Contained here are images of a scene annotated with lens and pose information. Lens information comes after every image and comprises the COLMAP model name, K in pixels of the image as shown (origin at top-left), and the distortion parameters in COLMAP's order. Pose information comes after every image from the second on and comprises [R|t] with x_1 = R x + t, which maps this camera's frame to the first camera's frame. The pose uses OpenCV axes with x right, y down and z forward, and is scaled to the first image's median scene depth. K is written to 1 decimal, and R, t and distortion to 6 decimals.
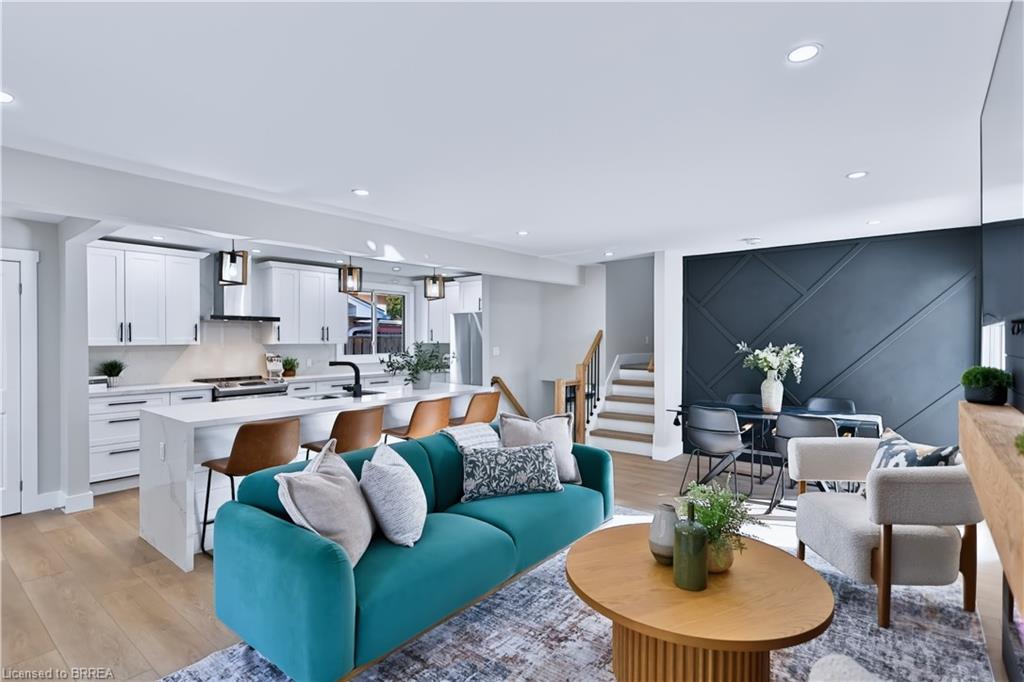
lens RADIAL K [[504.6, 0, 501.4], [0, 504.6, 341.0], [0, 0, 1]] dist [0.002185, -0.000342]
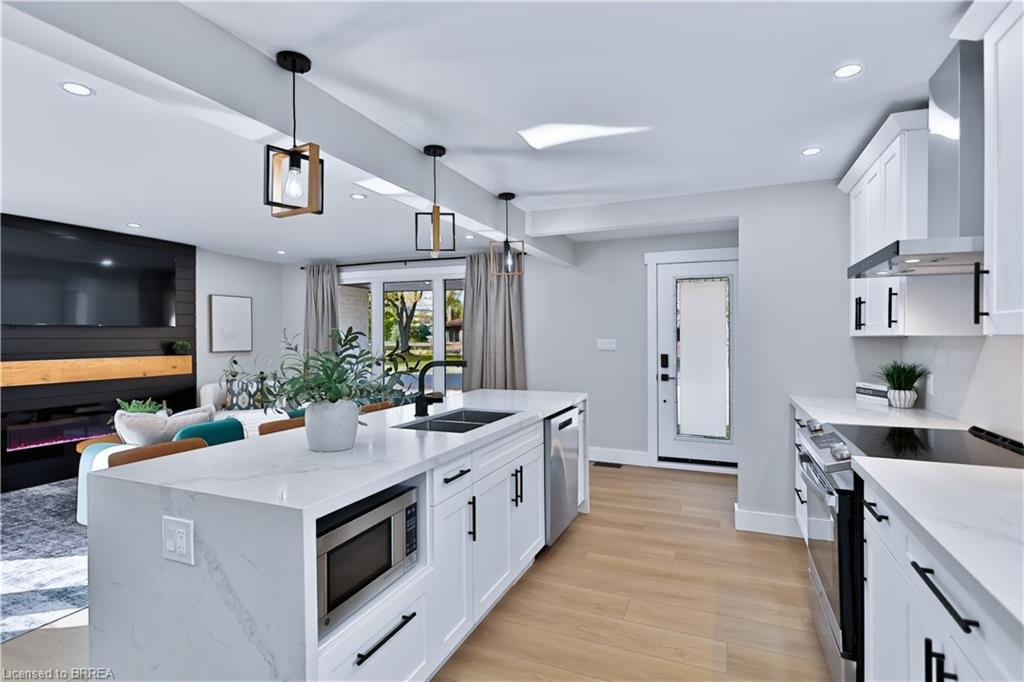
lens RADIAL K [[504.6, 0, 509.6], [0, 504.6, 342.4], [0, 0, 1]] dist [0.002185, -0.000342]
pose [[-0.954778, 0.007677, -0.297220, -0.157697], [0.003613, 0.999892, 0.014221, 0.005990], [0.297297, 0.012504, -0.954703, 1.290994]]
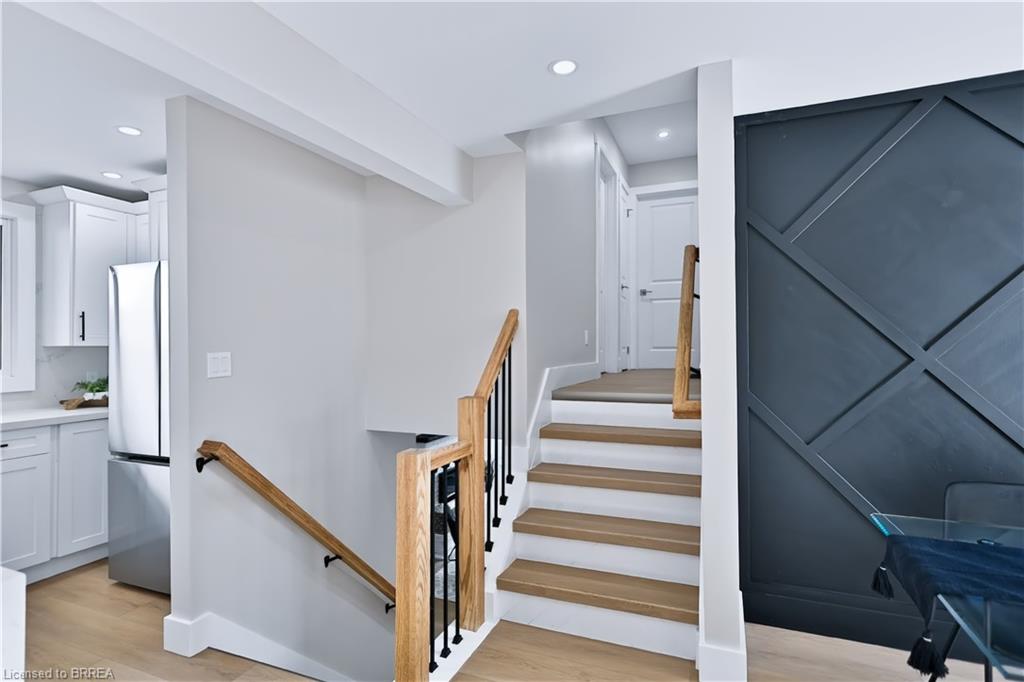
lens RADIAL K [[504.6, 0, 508.4], [0, 504.6, 342.8], [0, 0, 1]] dist [0.002185, -0.000342]
pose [[0.955356, -0.007881, 0.295353, 0.086324], [0.009228, 0.999952, -0.003167, 0.008879], [-0.295314, 0.005751, 0.955383, 0.738230]]
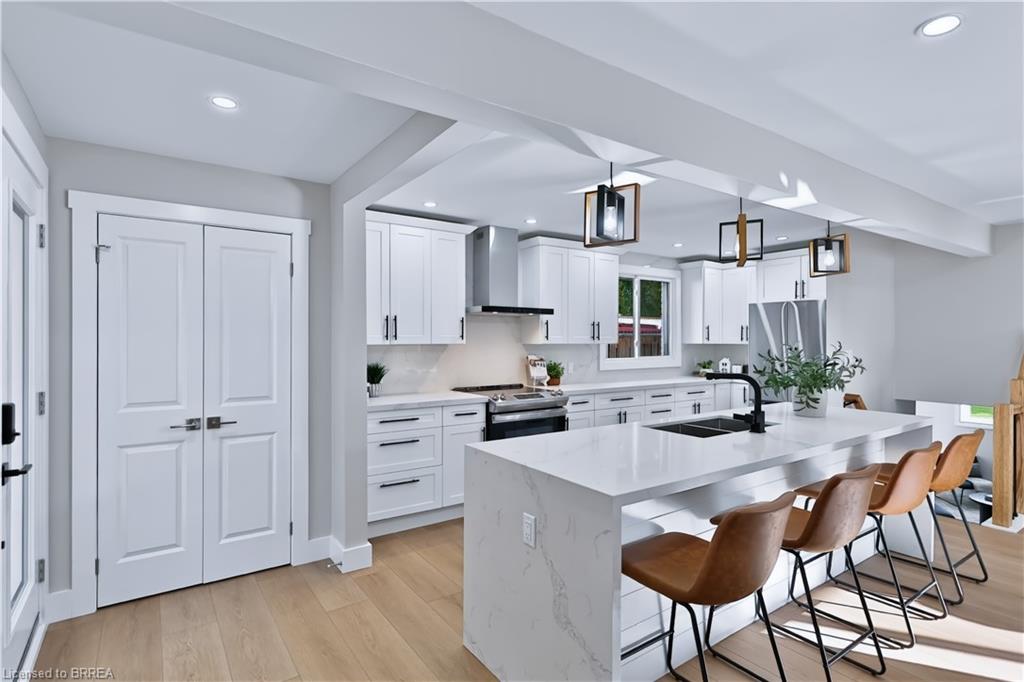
lens RADIAL K [[504.6, 0, 504.4], [0, 504.6, 339.5], [0, 0, 1]] dist [0.002185, -0.000342]
pose [[0.964073, 0.004568, -0.265600, -0.332745], [-0.005330, 0.999983, -0.002148, 0.001520], [0.265586, 0.003486, 0.964081, 0.265843]]
